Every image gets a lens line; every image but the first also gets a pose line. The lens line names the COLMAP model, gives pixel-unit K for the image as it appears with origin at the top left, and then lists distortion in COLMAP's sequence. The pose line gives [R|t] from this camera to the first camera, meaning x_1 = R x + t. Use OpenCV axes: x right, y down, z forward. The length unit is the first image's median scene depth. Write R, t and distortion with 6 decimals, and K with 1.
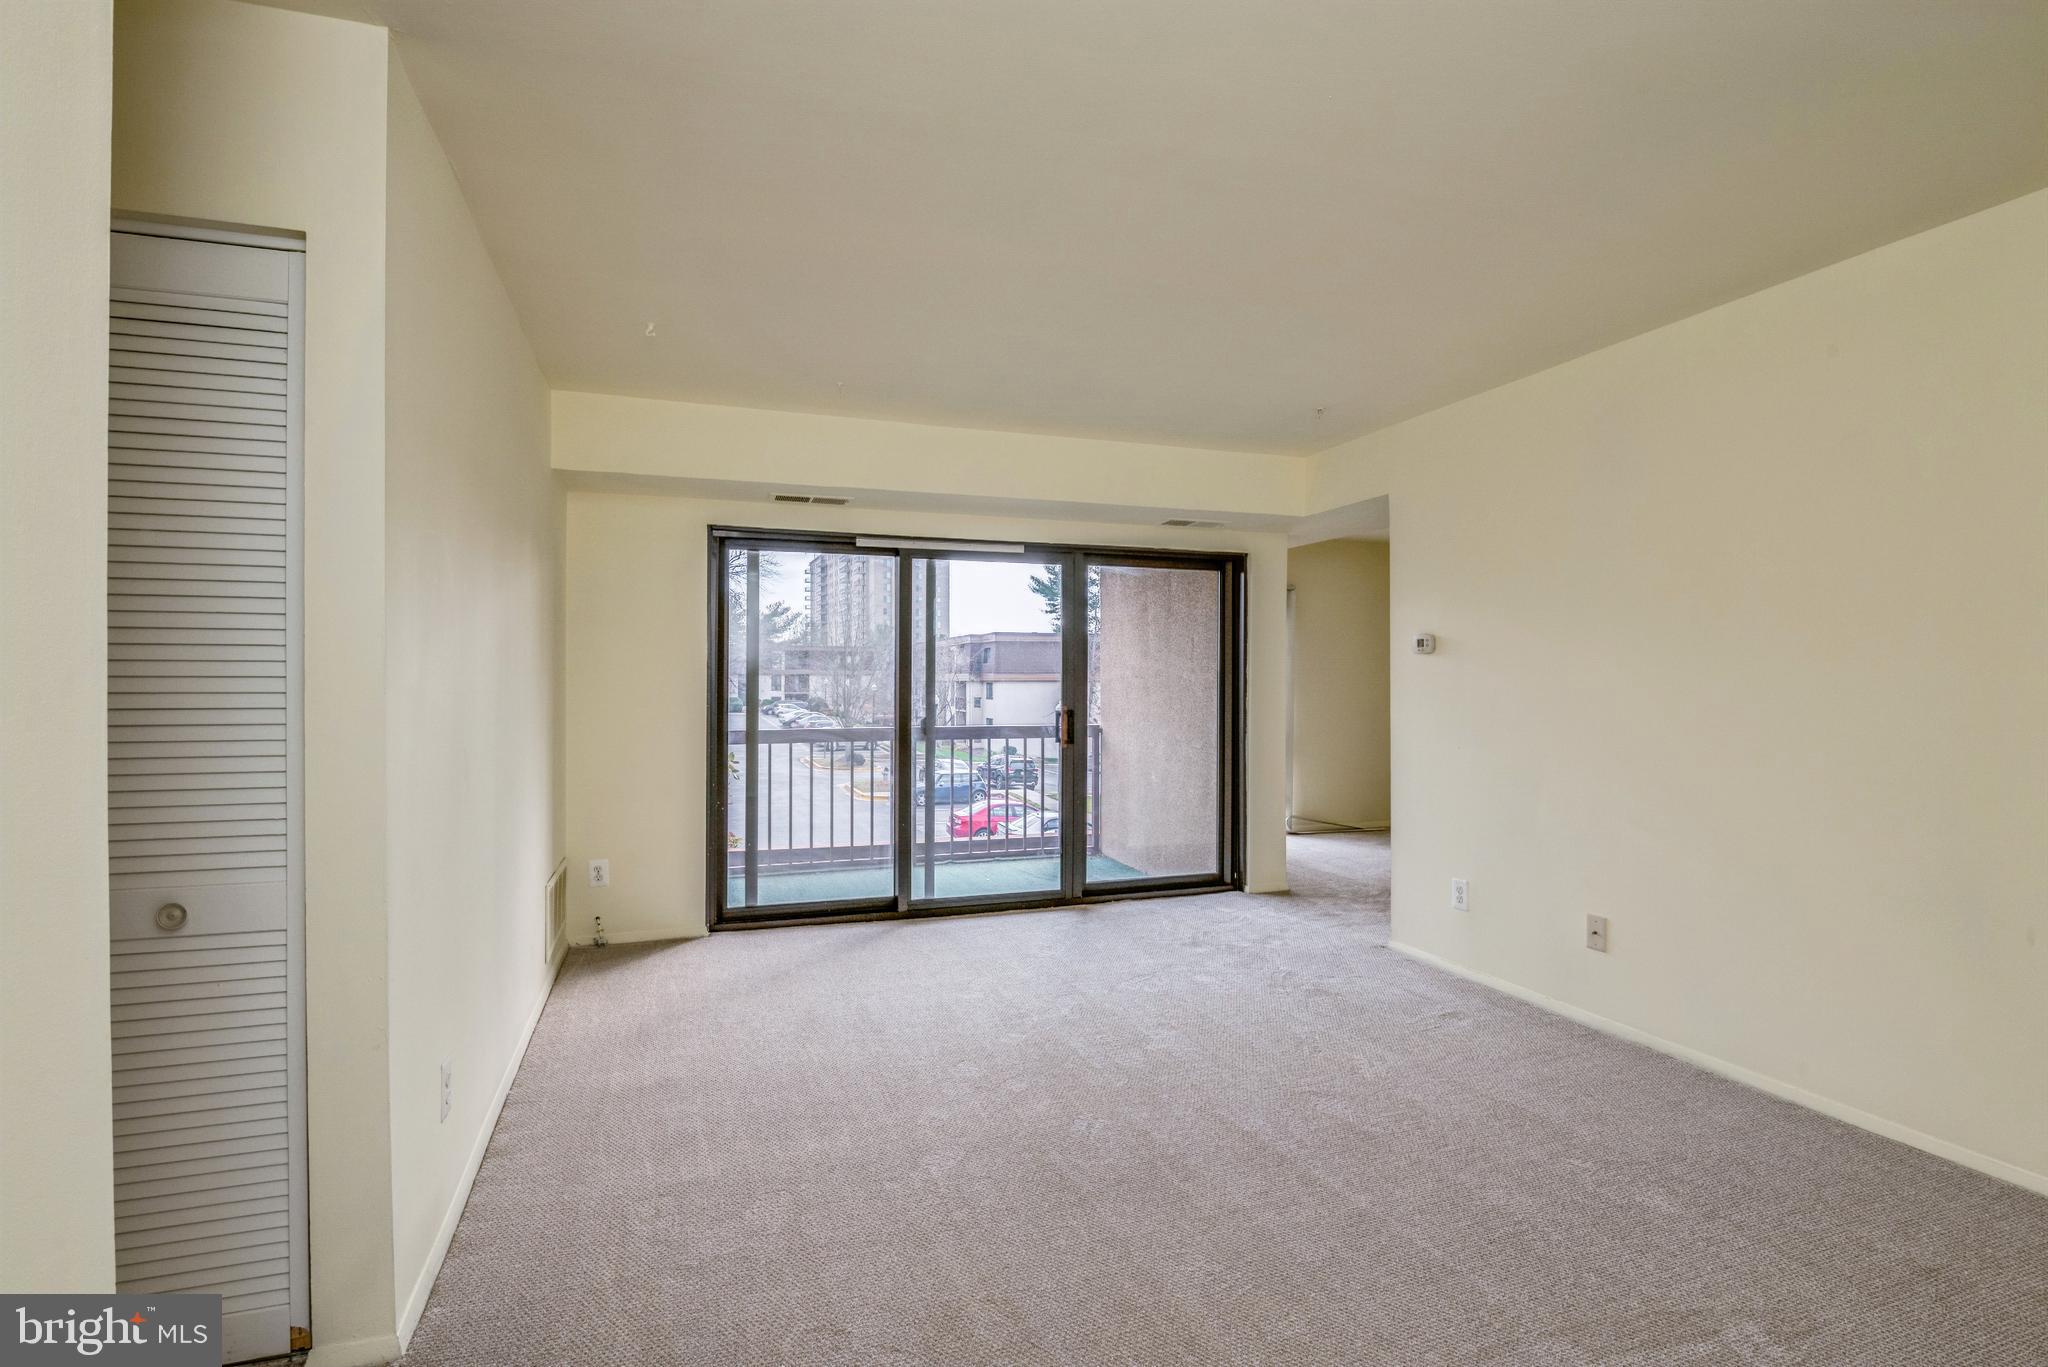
lens RADIAL K [[980.2, 0, 1022.0], [0, 980.2, 681.3], [0, 0, 1]] dist [-0.014196, -0.000047]
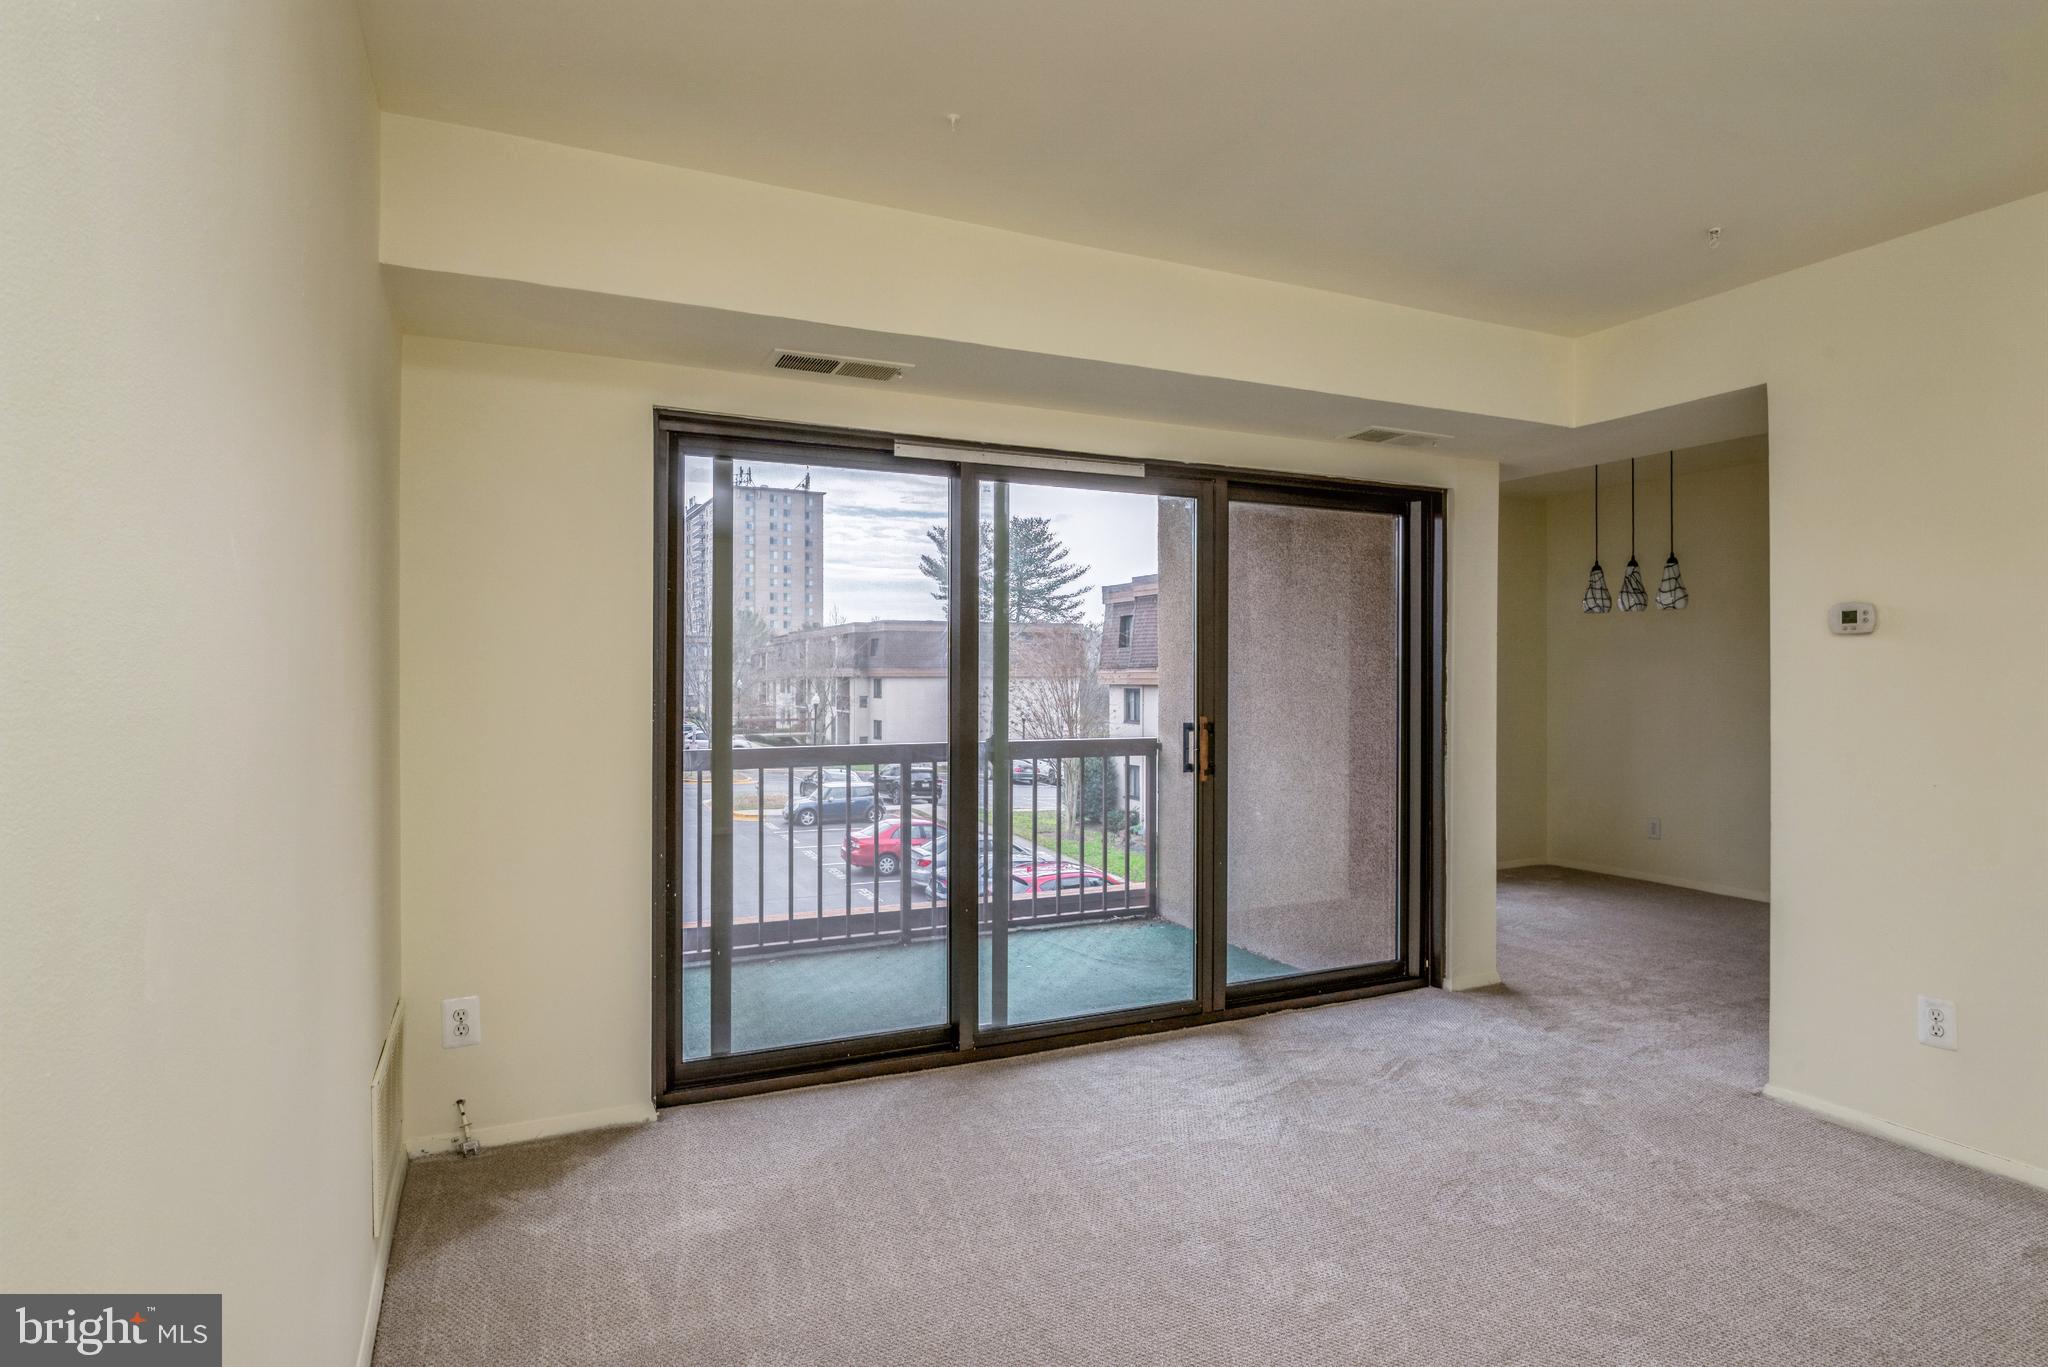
lens RADIAL K [[1108.0, 0, 1021.3], [0, 1108.0, 676.5], [0, 0, 1]] dist [-0.010204, -0.010032]
pose [[0.994276, 0.001144, 0.106834, -0.156533], [-0.001056, 0.999999, -0.000885, 0.000225], [-0.106835, 0.000767, 0.994277, 0.291242]]
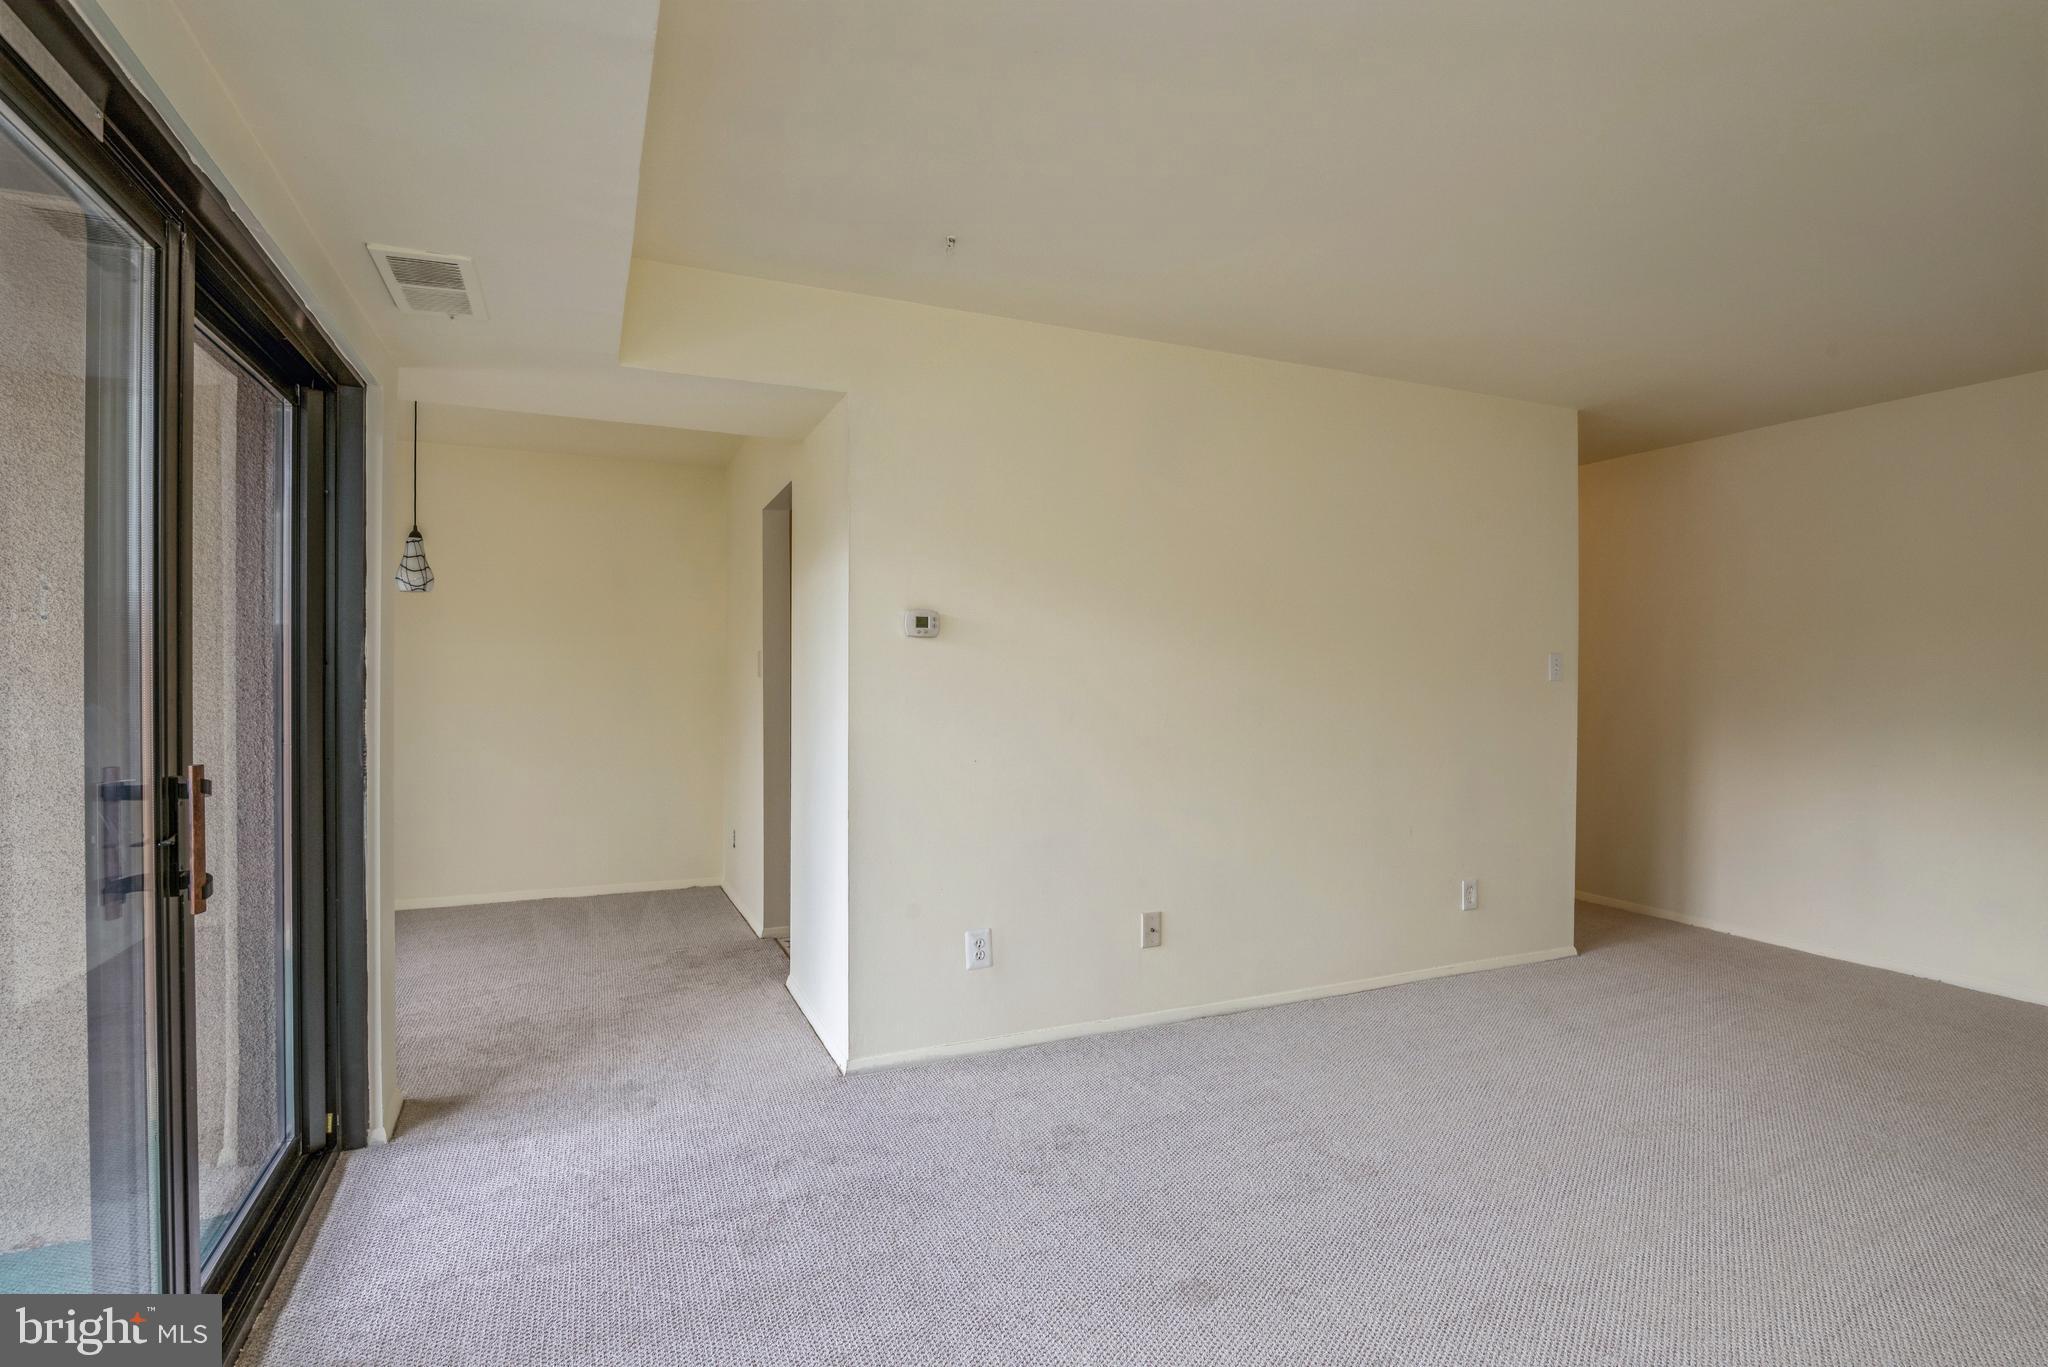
lens RADIAL K [[980.2, 0, 1018.2], [0, 980.2, 670.2], [0, 0, 1]] dist [-0.014196, -0.000047]
pose [[-0.081791, 0.000302, 0.996649, -0.256202], [-0.004637, 0.999989, -0.000683, -0.002612], [-0.996639, -0.004677, -0.081789, 0.801255]]
